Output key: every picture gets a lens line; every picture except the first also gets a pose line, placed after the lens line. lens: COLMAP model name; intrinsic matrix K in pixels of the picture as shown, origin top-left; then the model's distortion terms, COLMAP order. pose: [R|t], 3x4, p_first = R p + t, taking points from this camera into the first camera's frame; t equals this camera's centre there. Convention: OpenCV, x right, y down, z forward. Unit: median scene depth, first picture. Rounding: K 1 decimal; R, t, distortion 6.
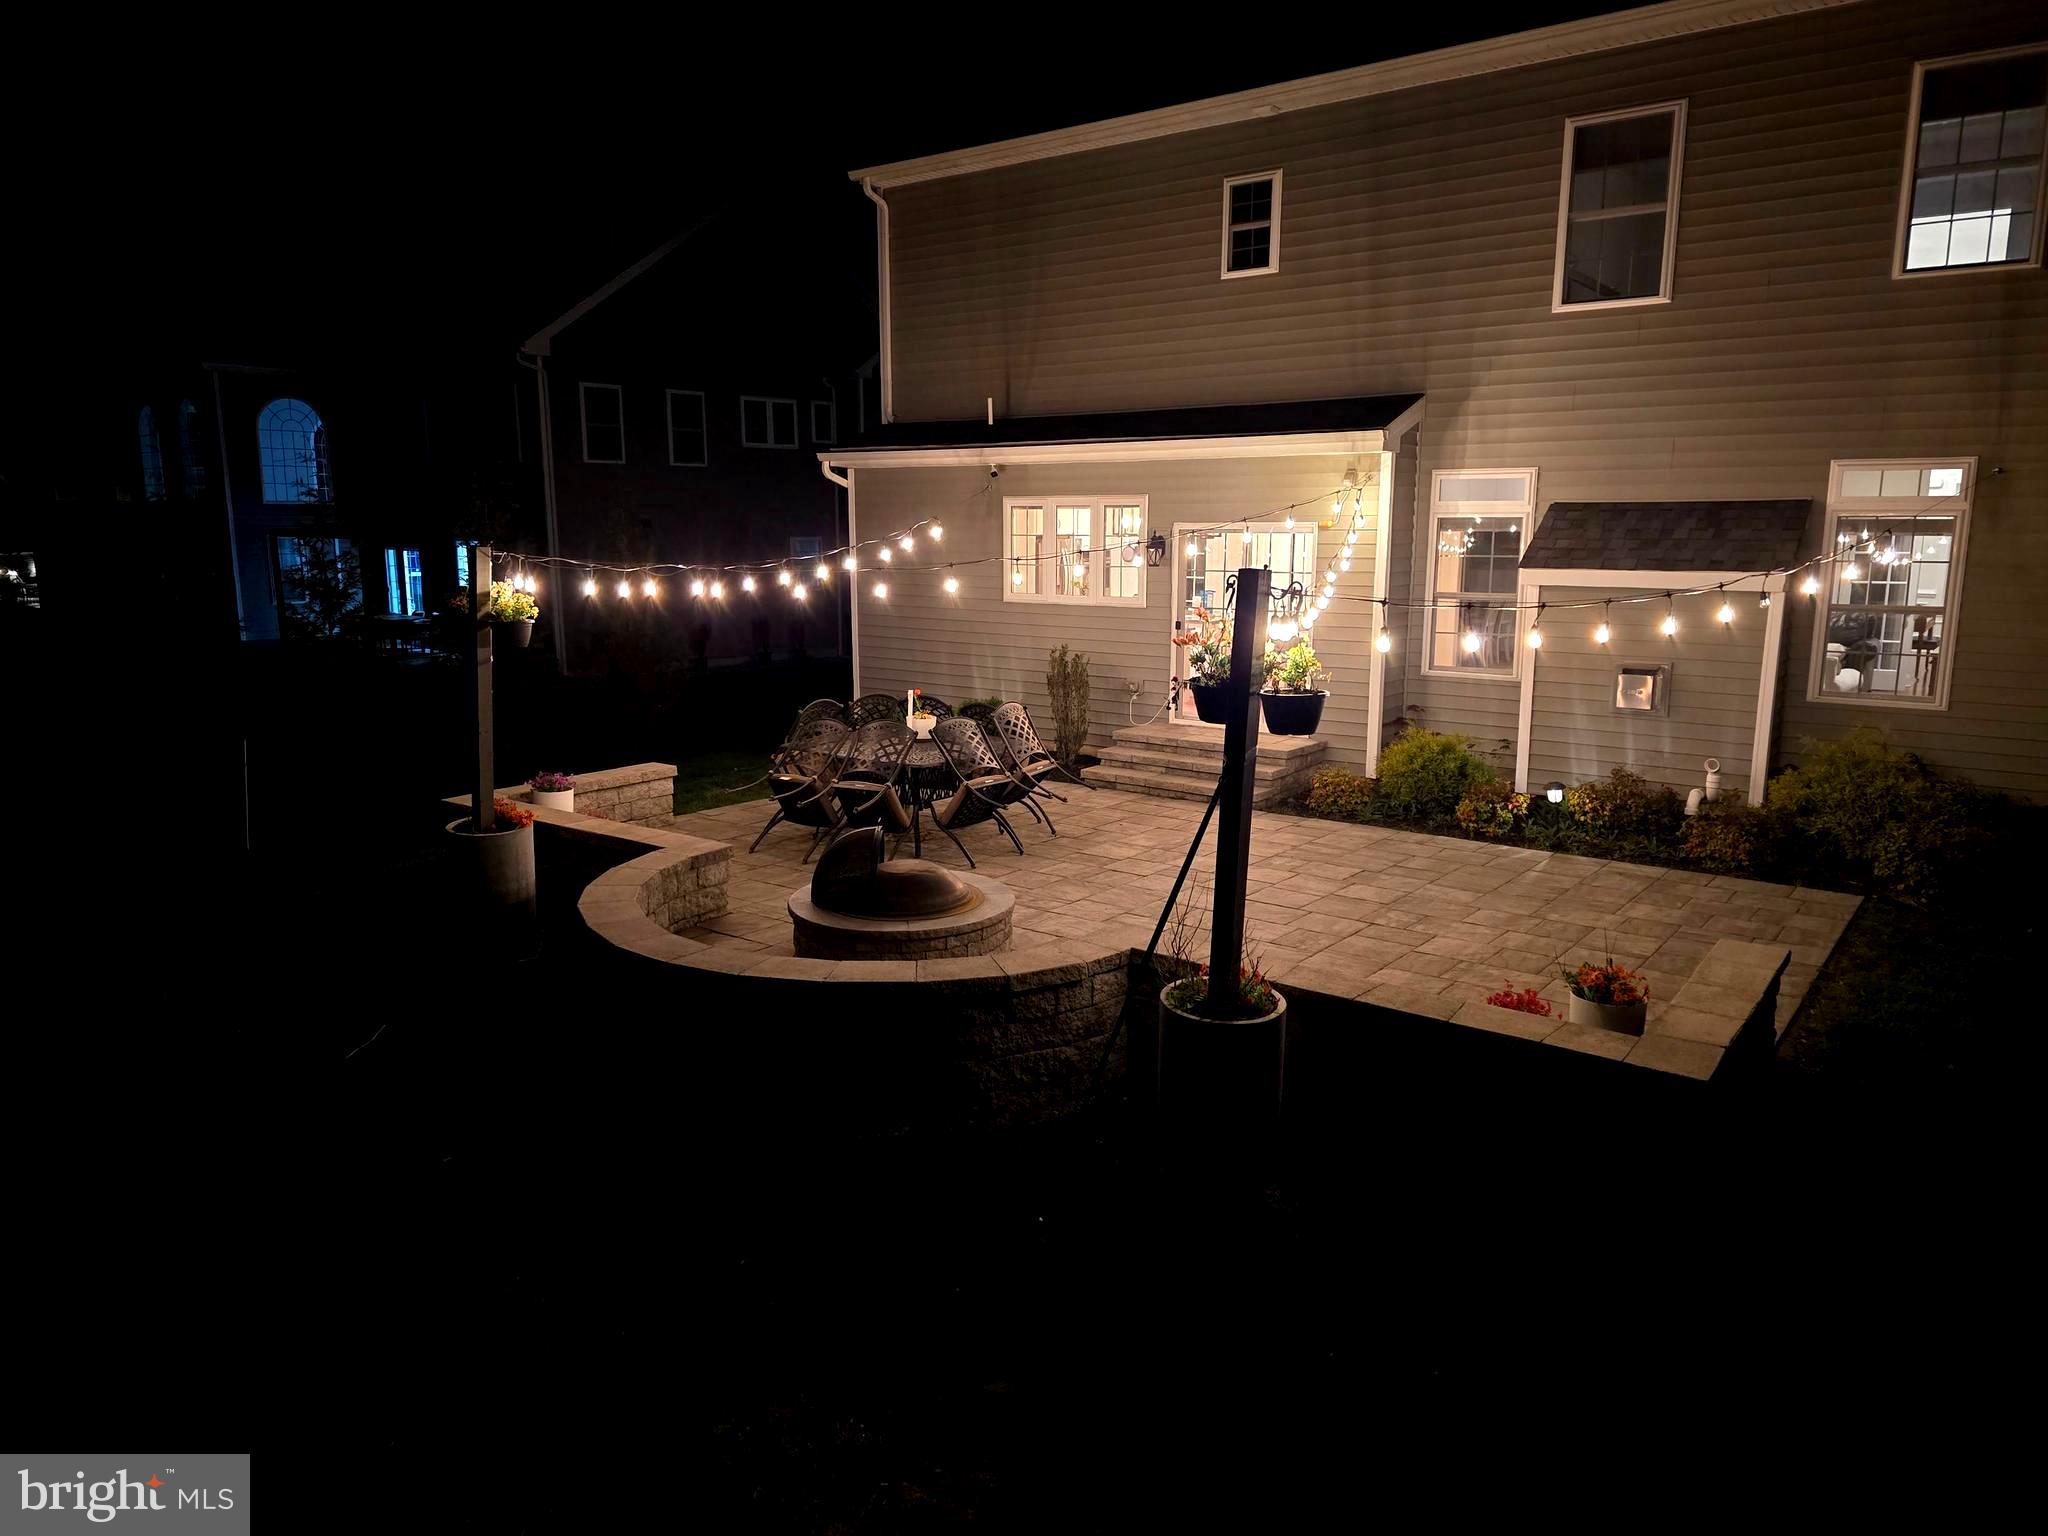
lens RADIAL K [[1348.7, 0, 1024.0], [0, 1348.7, 768.0], [0, 0, 1]] dist [0.024986, -0.080413]
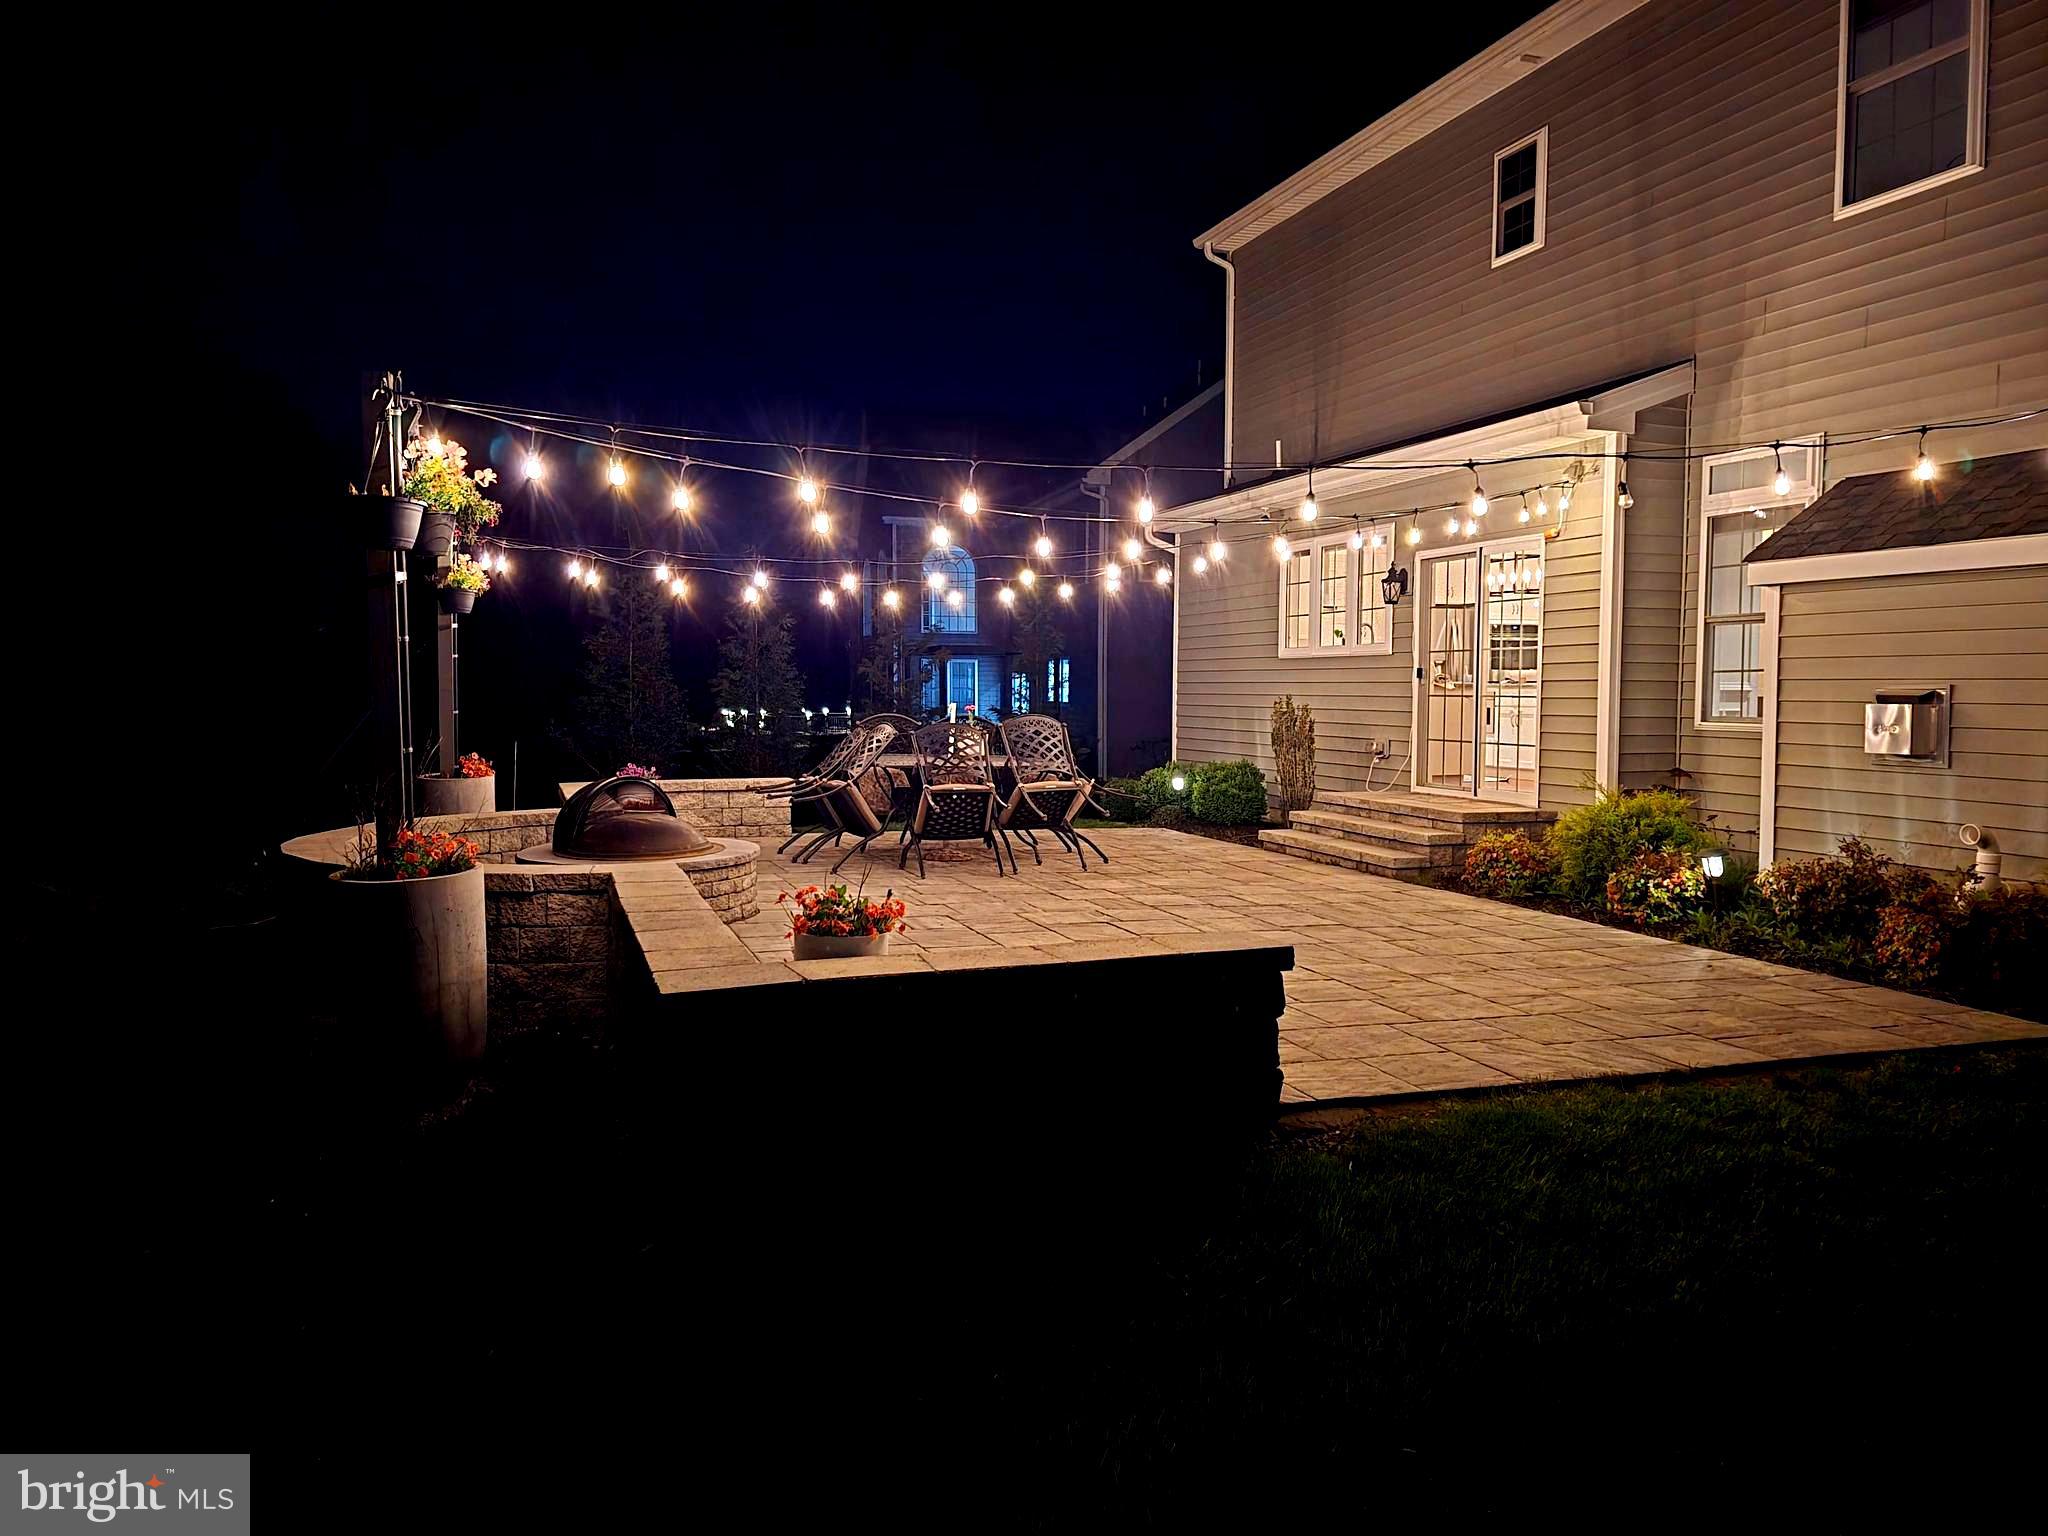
lens RADIAL K [[1348.7, 0, 1024.0], [0, 1348.7, 768.0], [0, 0, 1]] dist [0.024986, -0.080413]
pose [[0.837472, 0.035459, -0.545329, 0.400541], [-0.103254, 0.990186, -0.094184, 0.060688], [0.536637, 0.135184, 0.832914, 0.197175]]
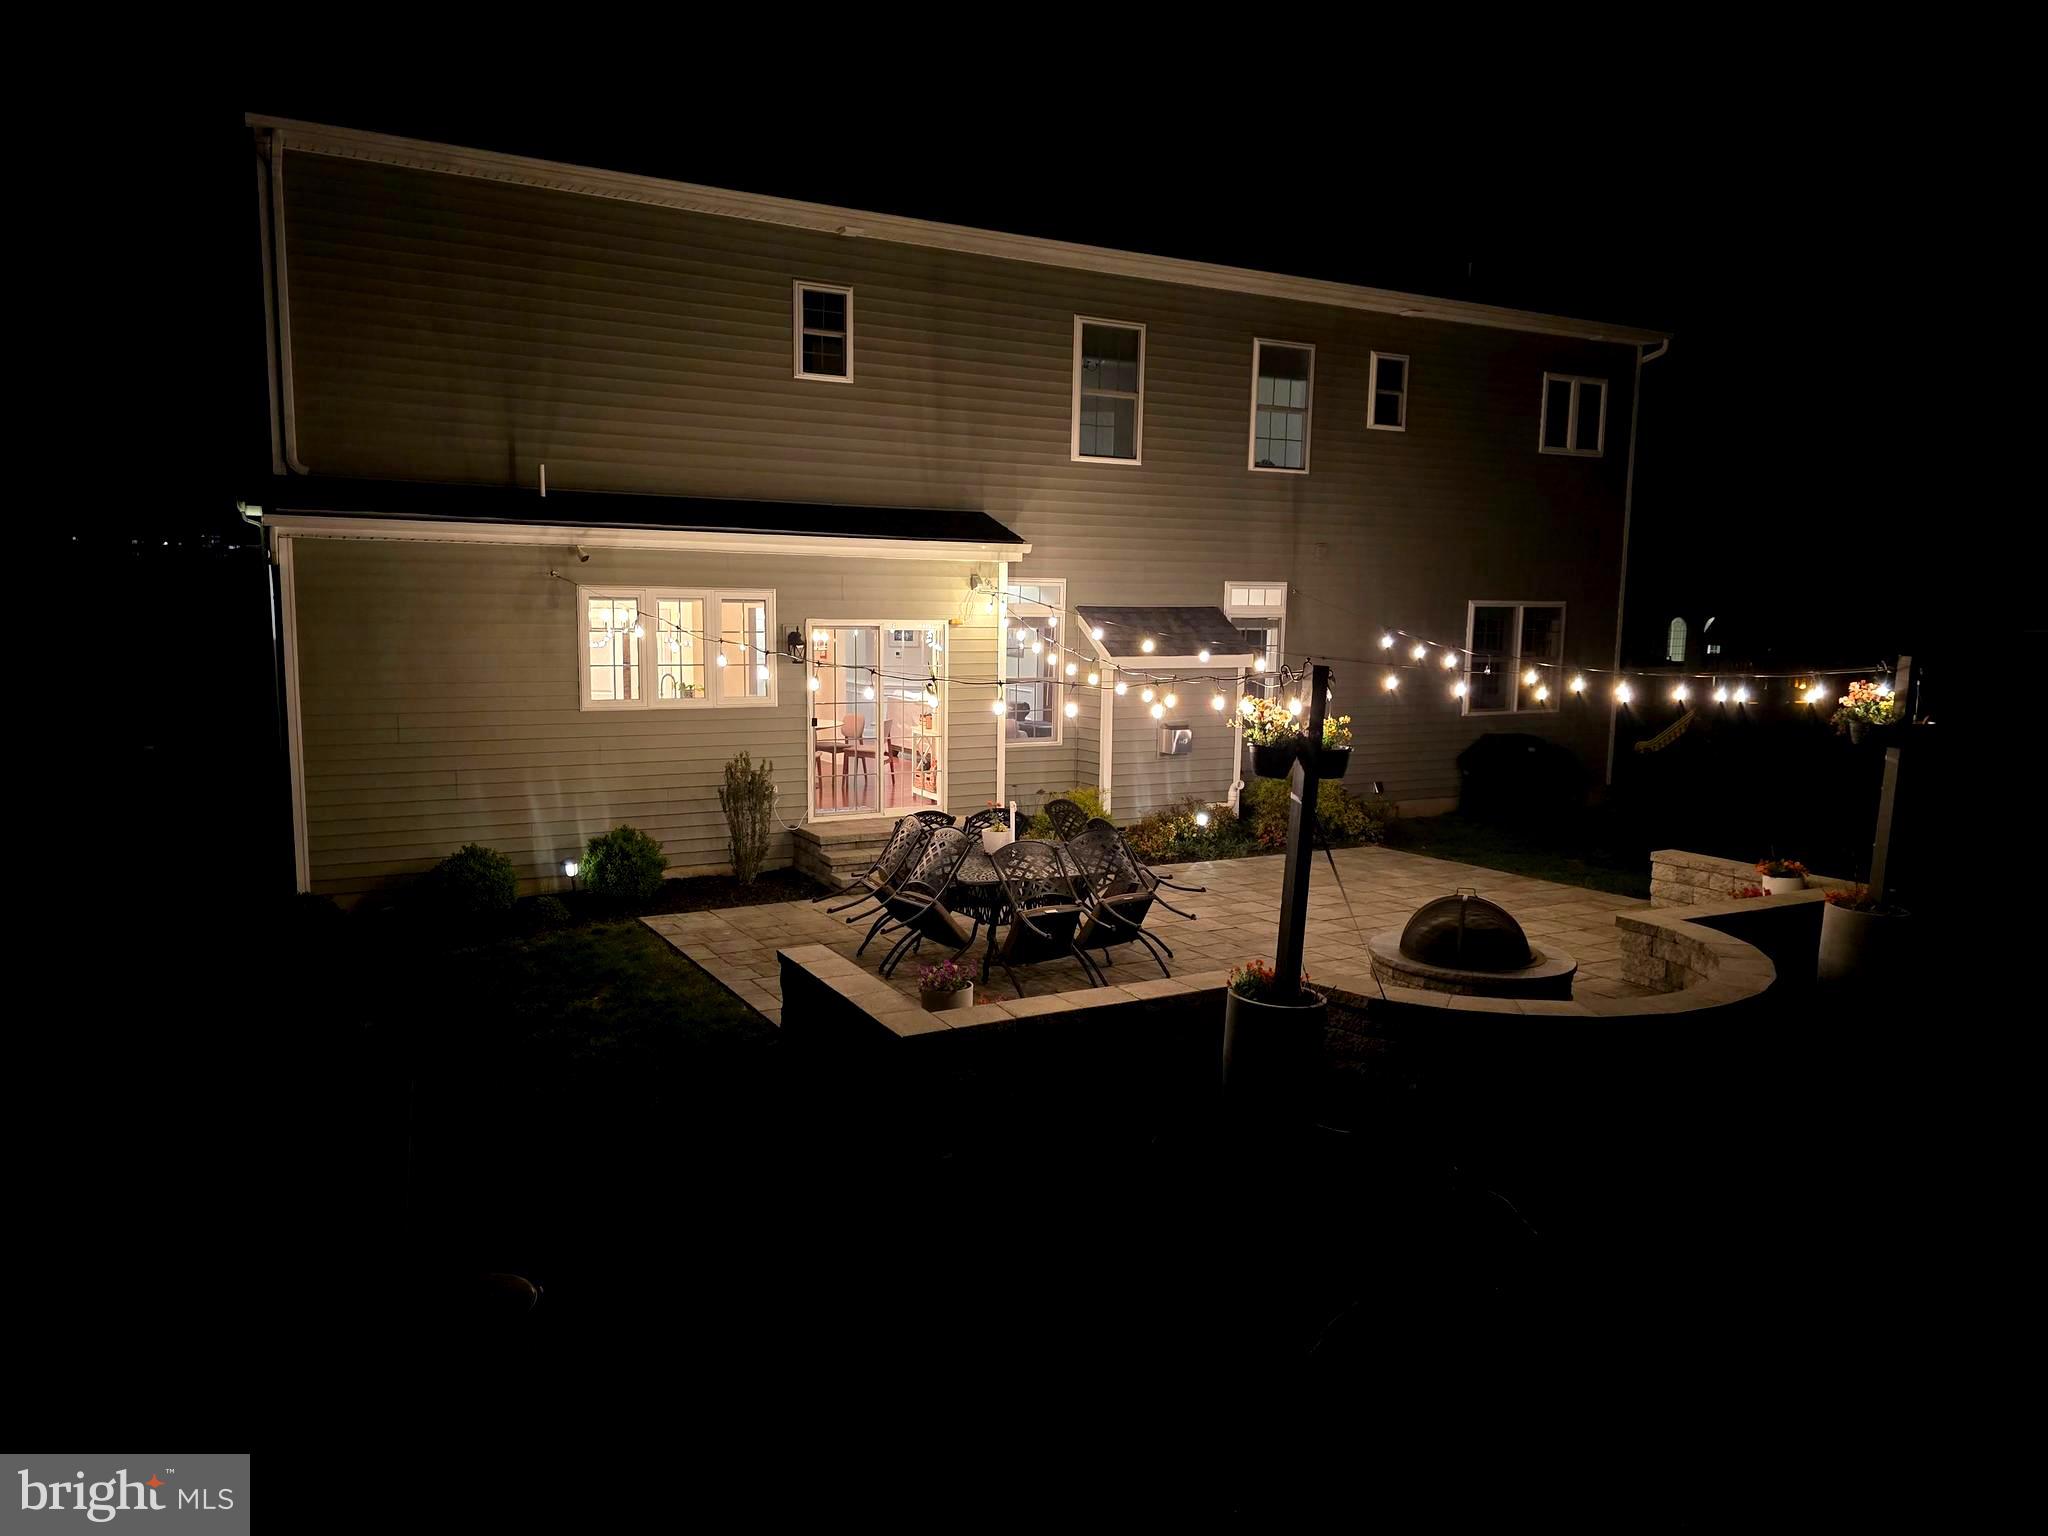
lens RADIAL K [[1348.7, 0, 1024.0], [0, 1348.7, 768.0], [0, 0, 1]] dist [0.024986, -0.080413]
pose [[0.402831, -0.101037, 0.909681, -0.781718], [0.149213, 0.987841, 0.043643, -0.101297], [-0.903030, 0.118156, 0.413009, 0.502715]]
